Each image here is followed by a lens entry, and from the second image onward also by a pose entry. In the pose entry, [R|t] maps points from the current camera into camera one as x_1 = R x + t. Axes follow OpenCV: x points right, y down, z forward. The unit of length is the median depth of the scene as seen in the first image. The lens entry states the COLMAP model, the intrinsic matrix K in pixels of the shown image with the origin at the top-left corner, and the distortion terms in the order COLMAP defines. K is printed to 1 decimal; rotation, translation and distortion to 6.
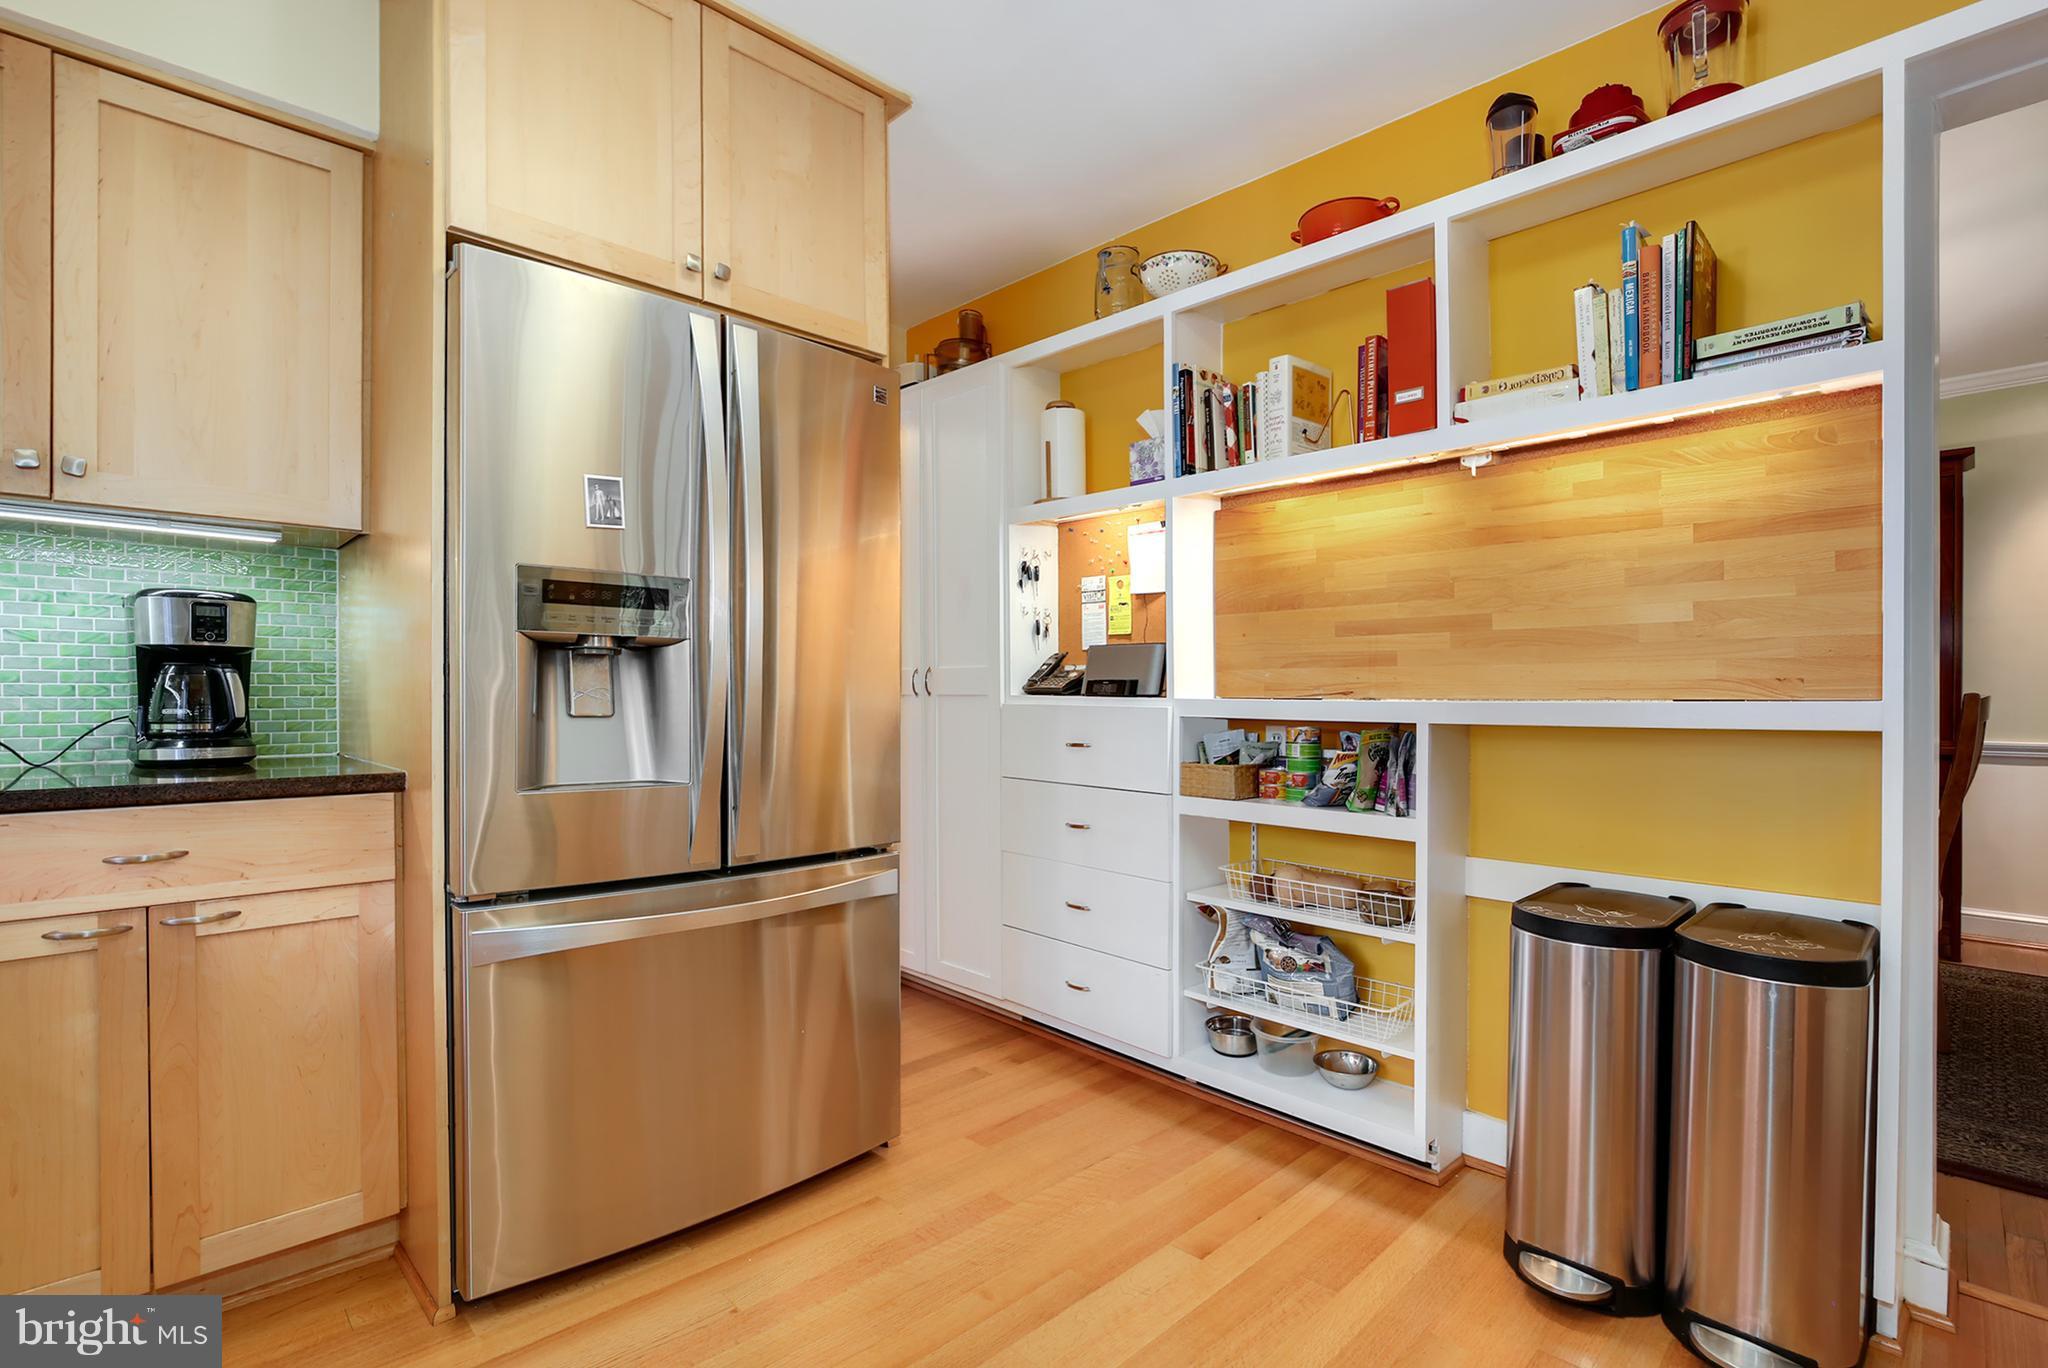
lens RADIAL K [[939.0, 0, 1018.4], [0, 939.0, 694.8], [0, 0, 1]] dist [-0.034835, -0.000979]
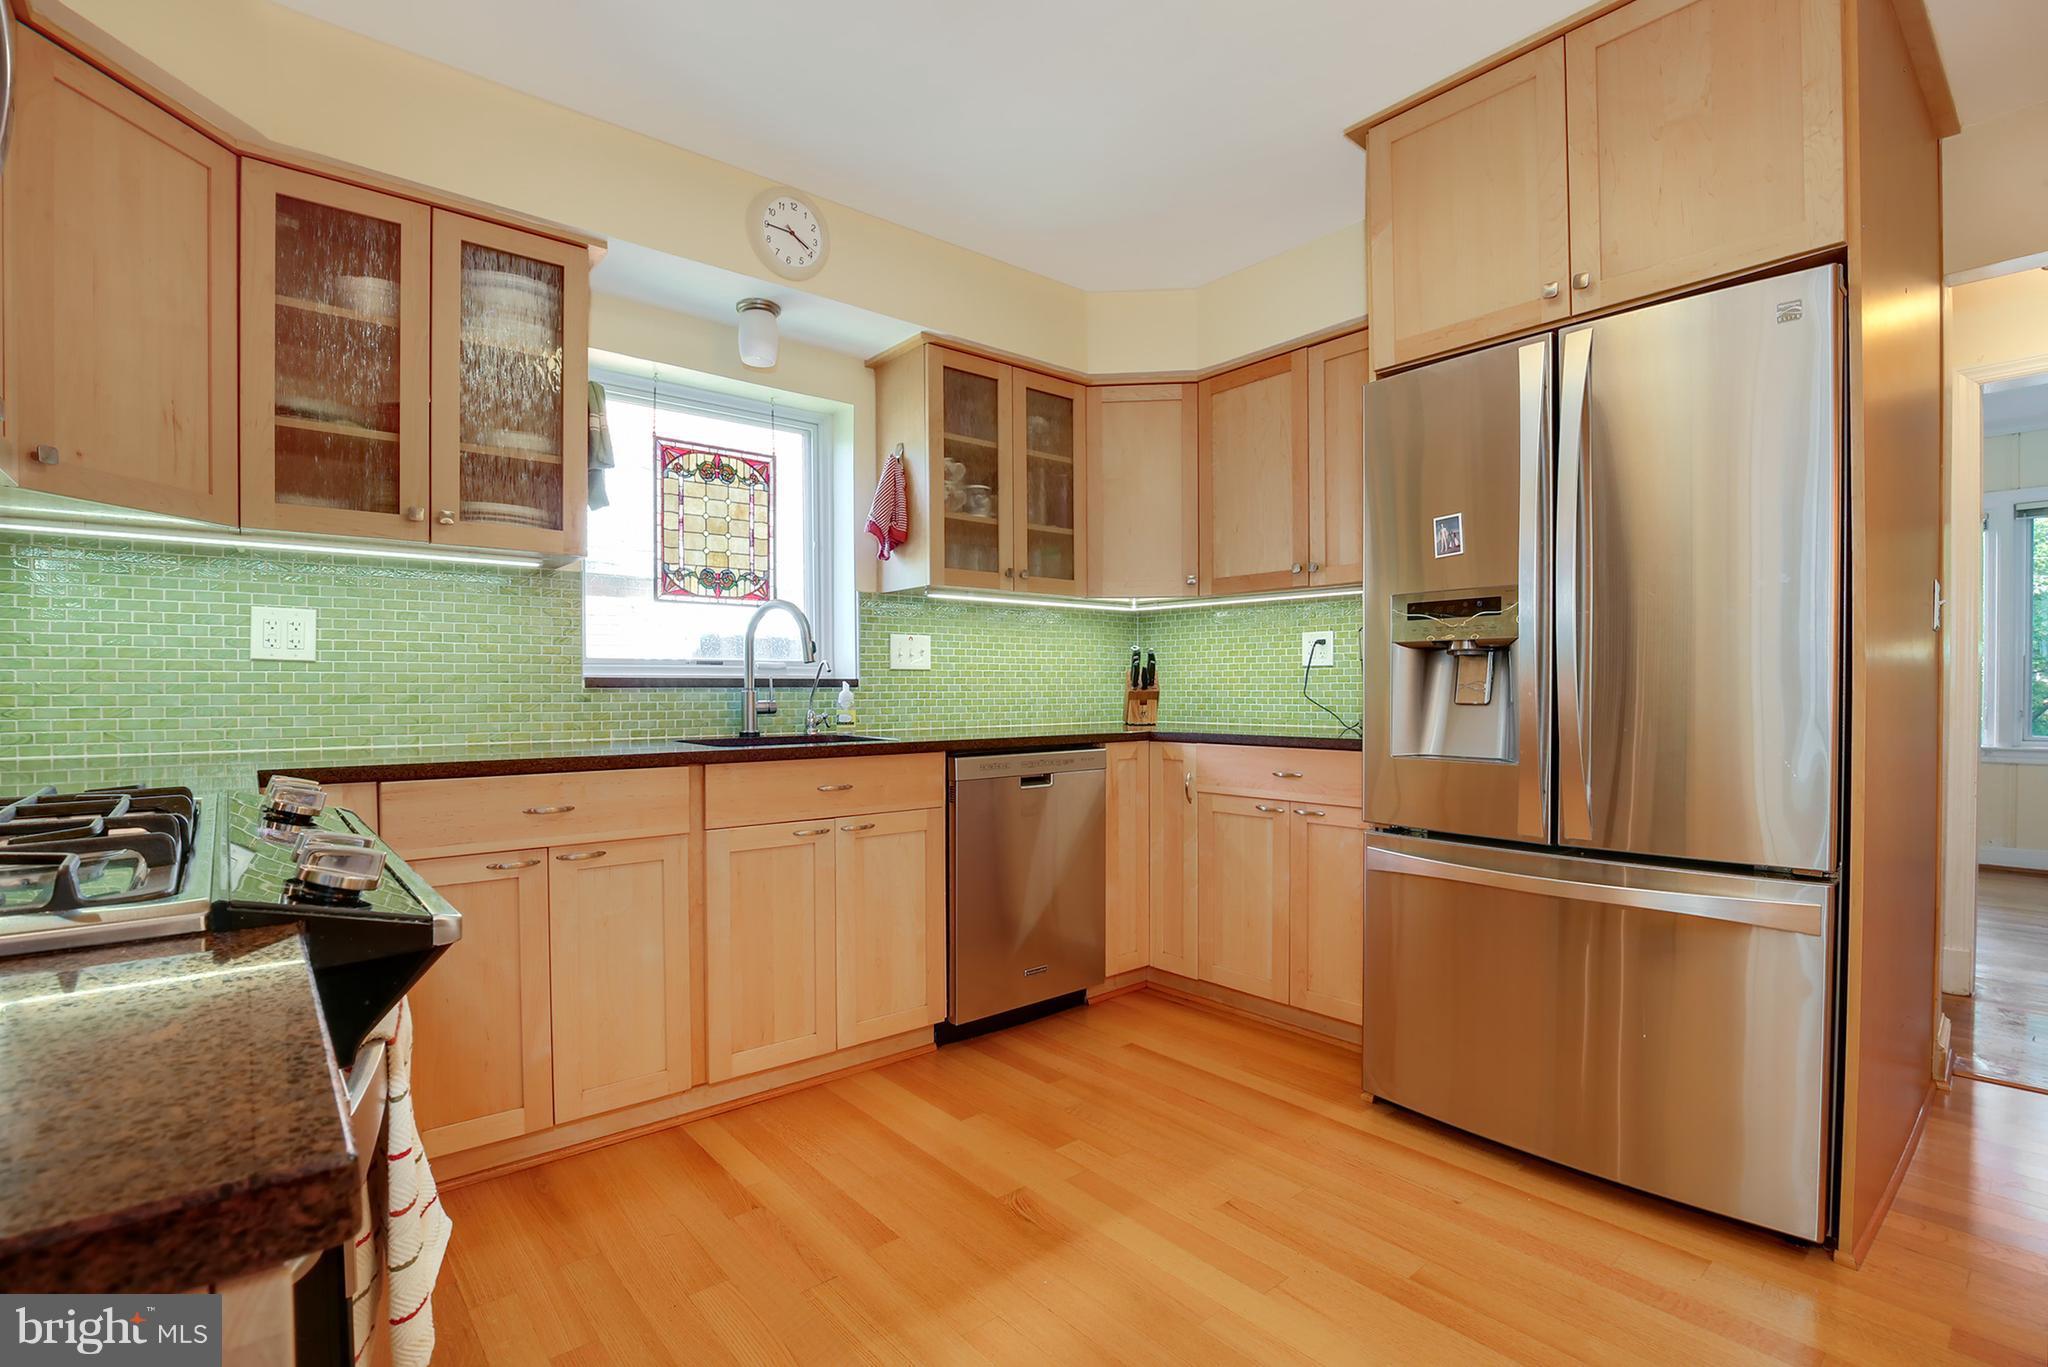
lens RADIAL K [[939.0, 0, 1026.8], [0, 939.0, 714.6], [0, 0, 1]] dist [-0.034835, -0.000979]
pose [[-0.085859, 0.019547, -0.996116, 0.883405], [0.006011, 0.999799, 0.019101, 0.010463], [0.996289, -0.004347, -0.085959, 0.533166]]
